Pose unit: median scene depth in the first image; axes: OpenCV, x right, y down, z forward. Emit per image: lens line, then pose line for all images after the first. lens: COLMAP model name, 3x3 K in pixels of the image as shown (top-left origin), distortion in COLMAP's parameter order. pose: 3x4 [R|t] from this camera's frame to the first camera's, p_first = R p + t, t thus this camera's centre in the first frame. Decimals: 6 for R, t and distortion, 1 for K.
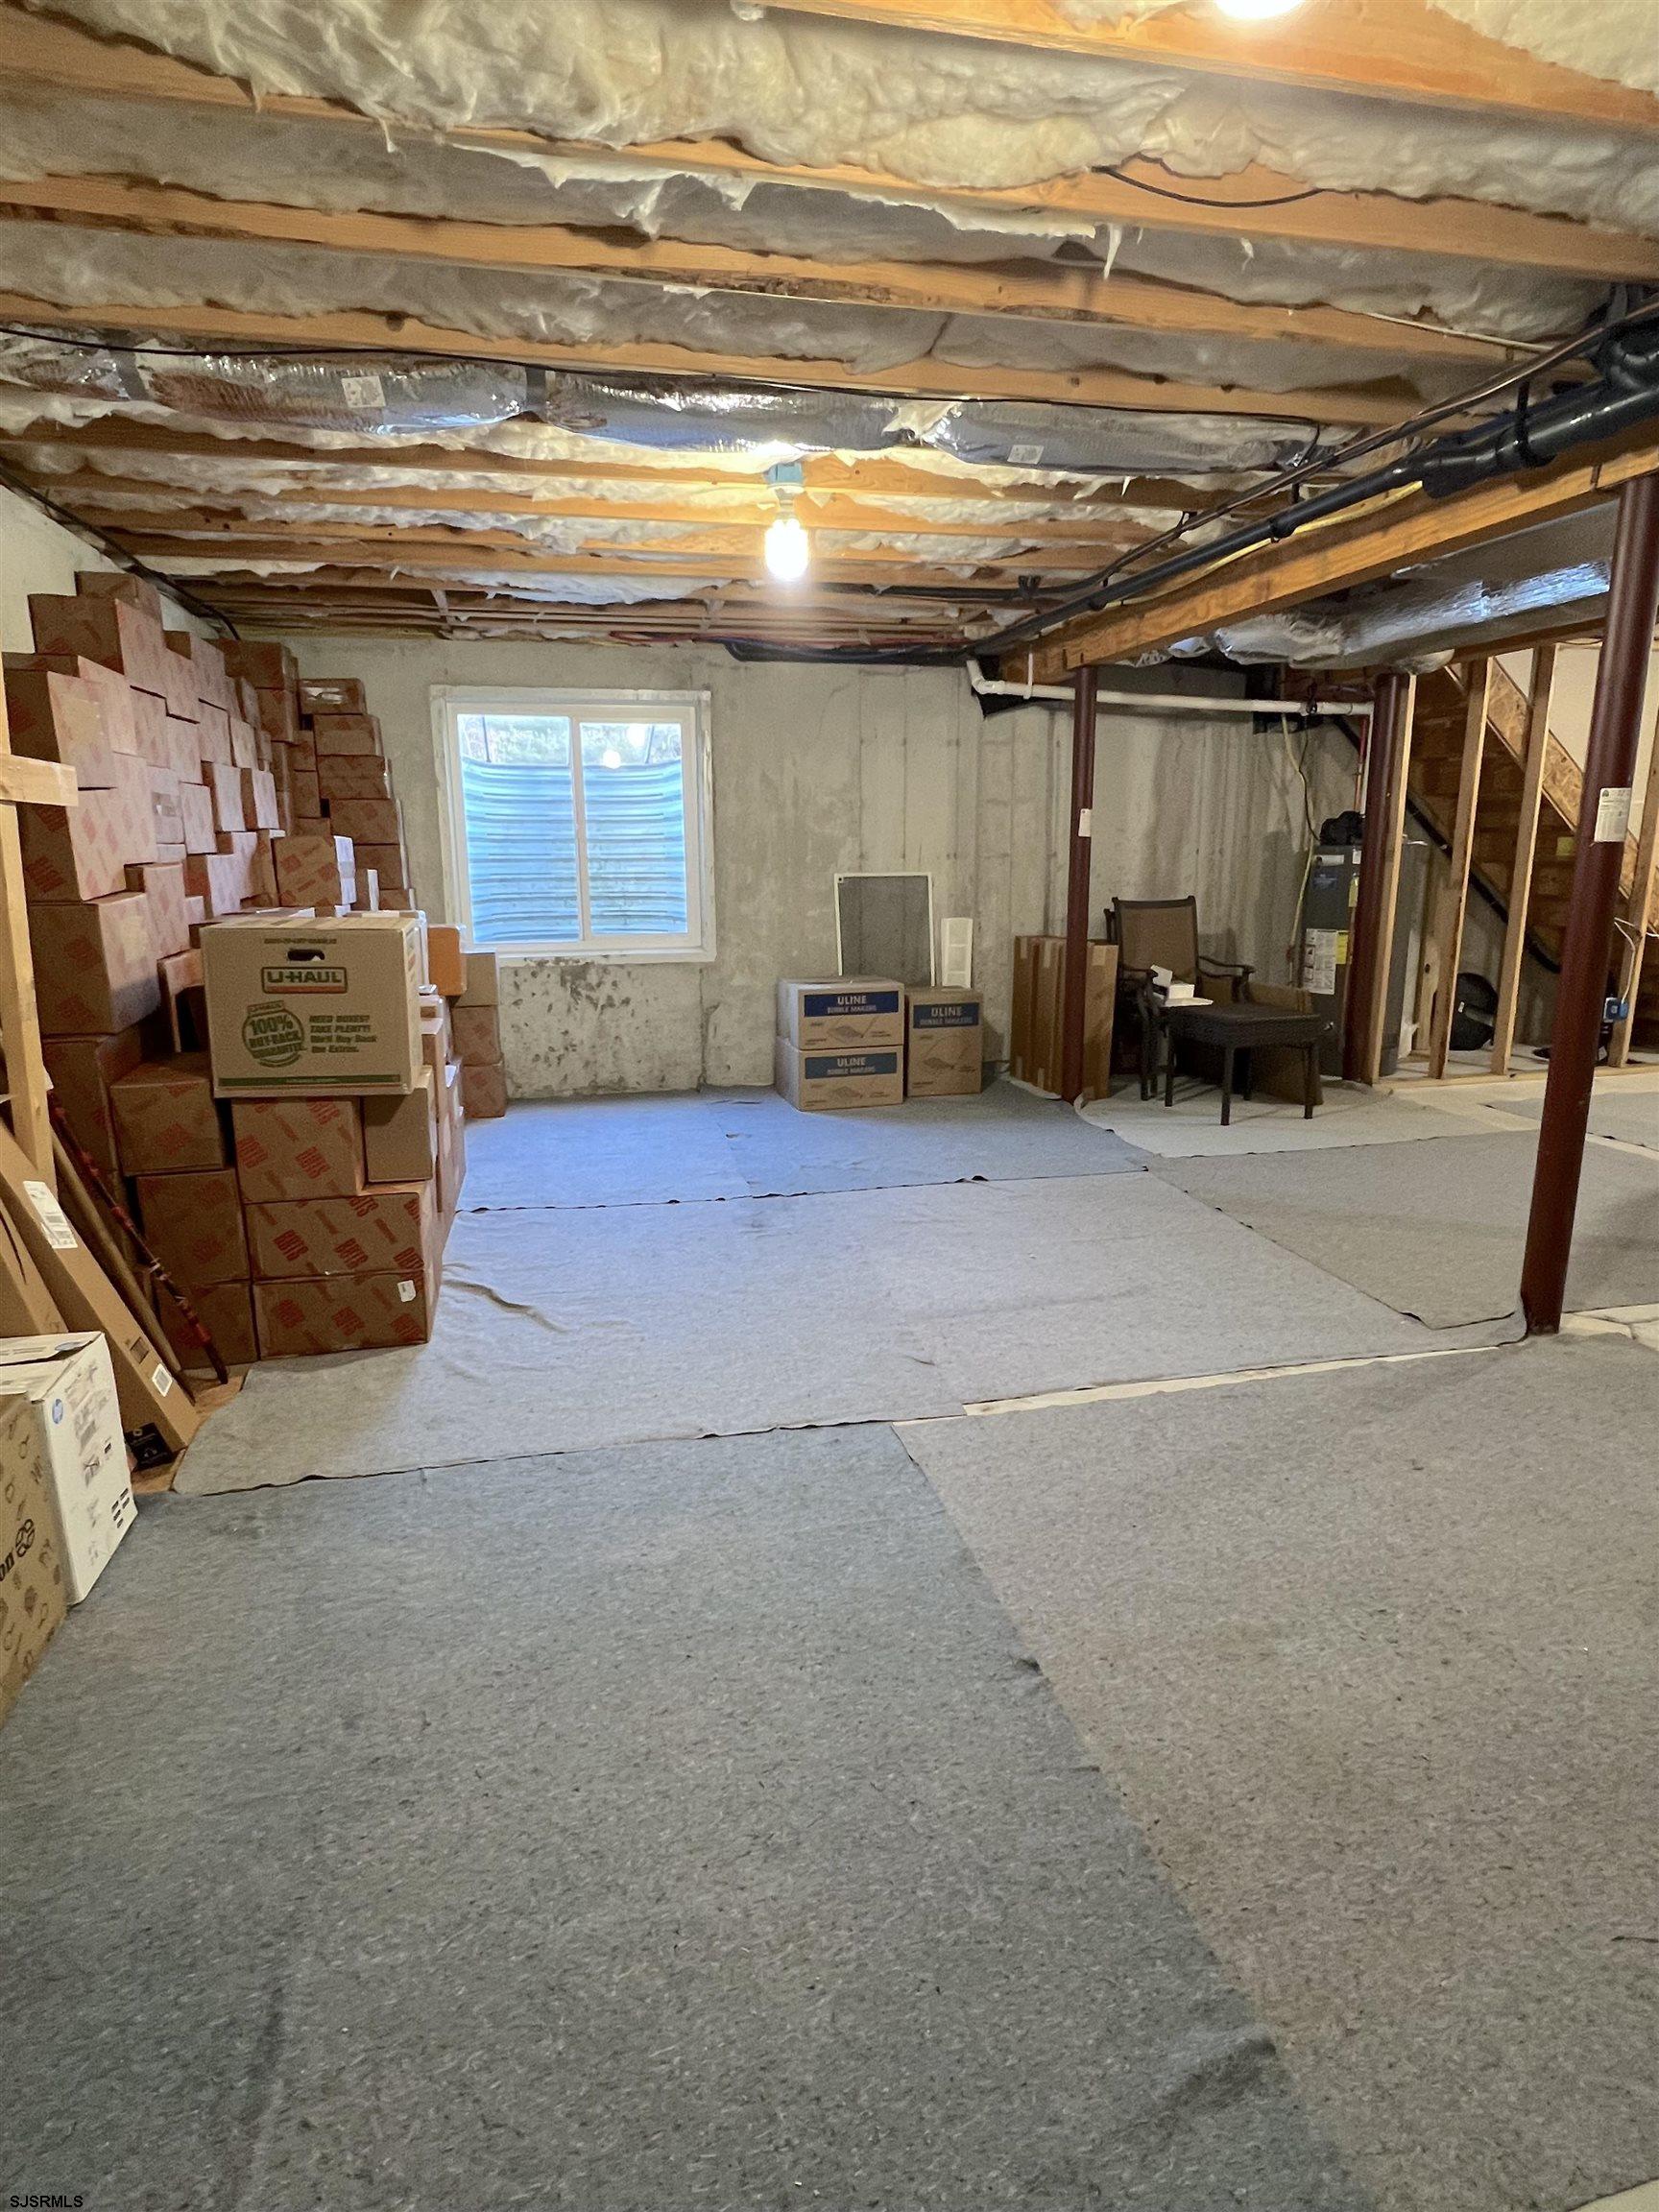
lens RADIAL K [[1168.3, 0, 825.4], [0, 1168.3, 1102.0], [0, 0, 1]] dist [-0.001968, 0.001657]
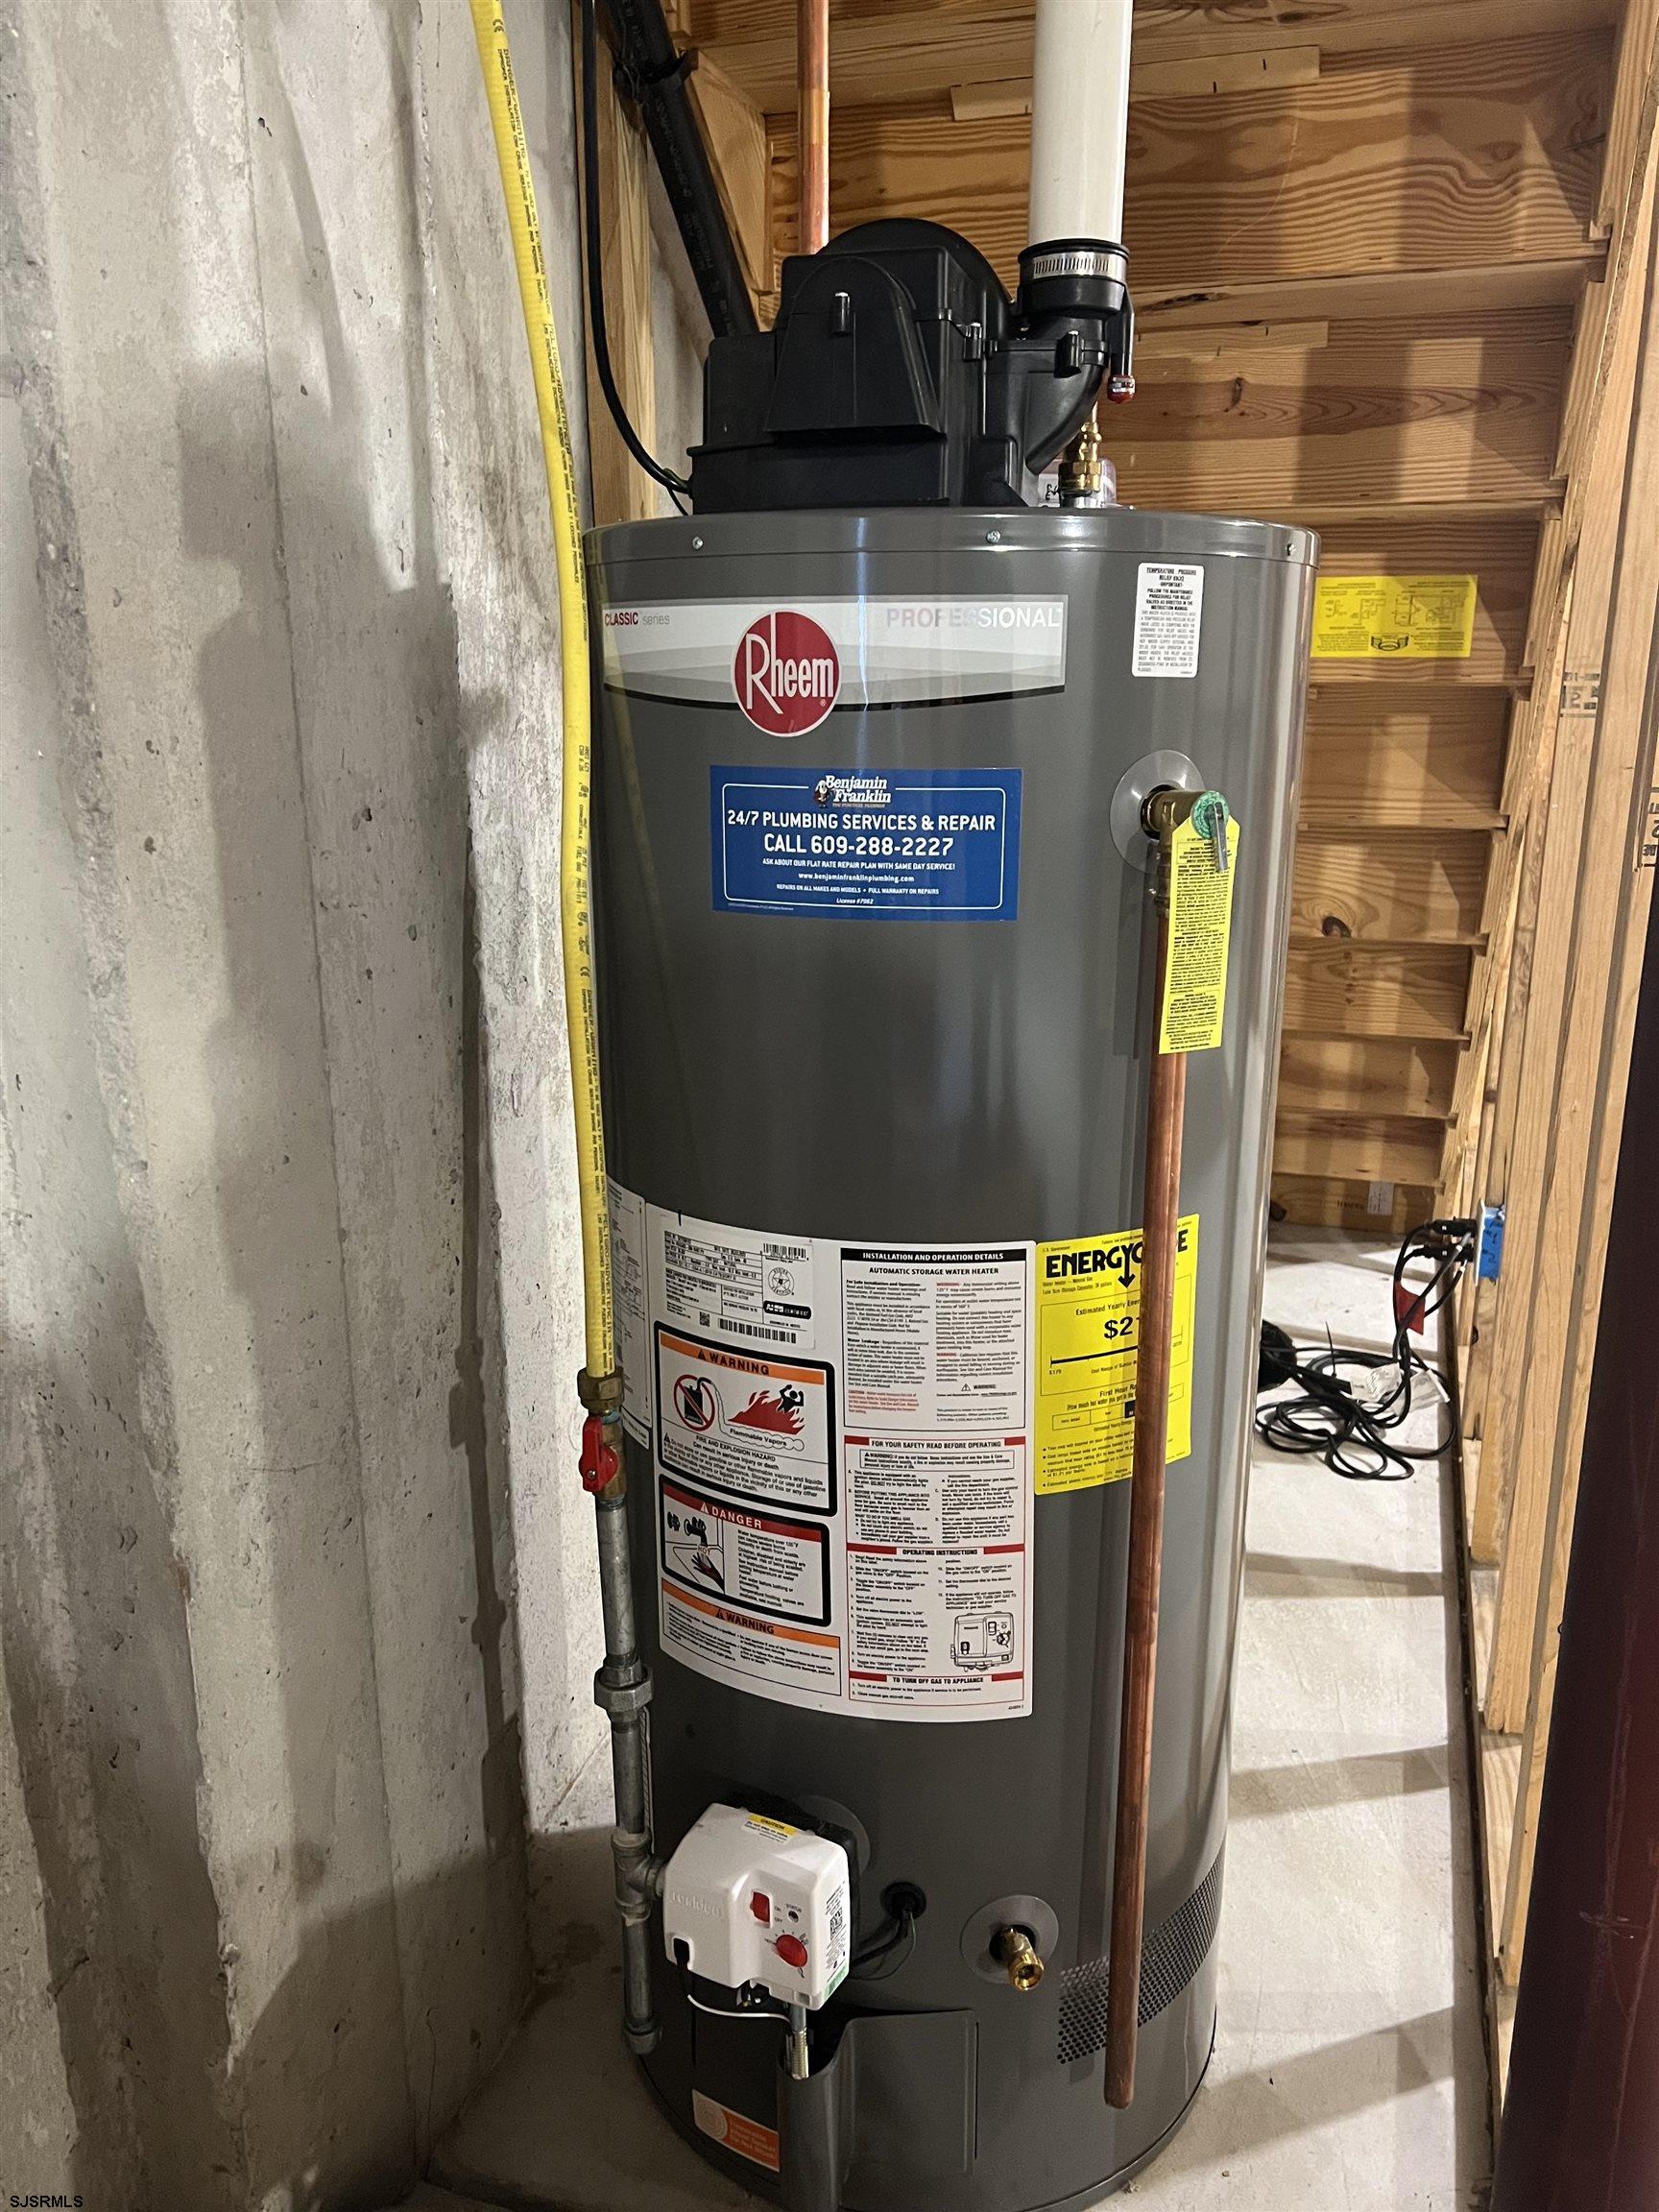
lens RADIAL K [[1684.9, 0, 829.0], [0, 1684.9, 1105.6], [0, 0, 1]] dist [0.001729, -0.000130]
pose [[0.551246, -0.207254, 0.808192, 0.288402], [0.173737, 0.975937, 0.131769, -0.185583], [-0.816054, 0.067776, 0.573988, 0.909543]]
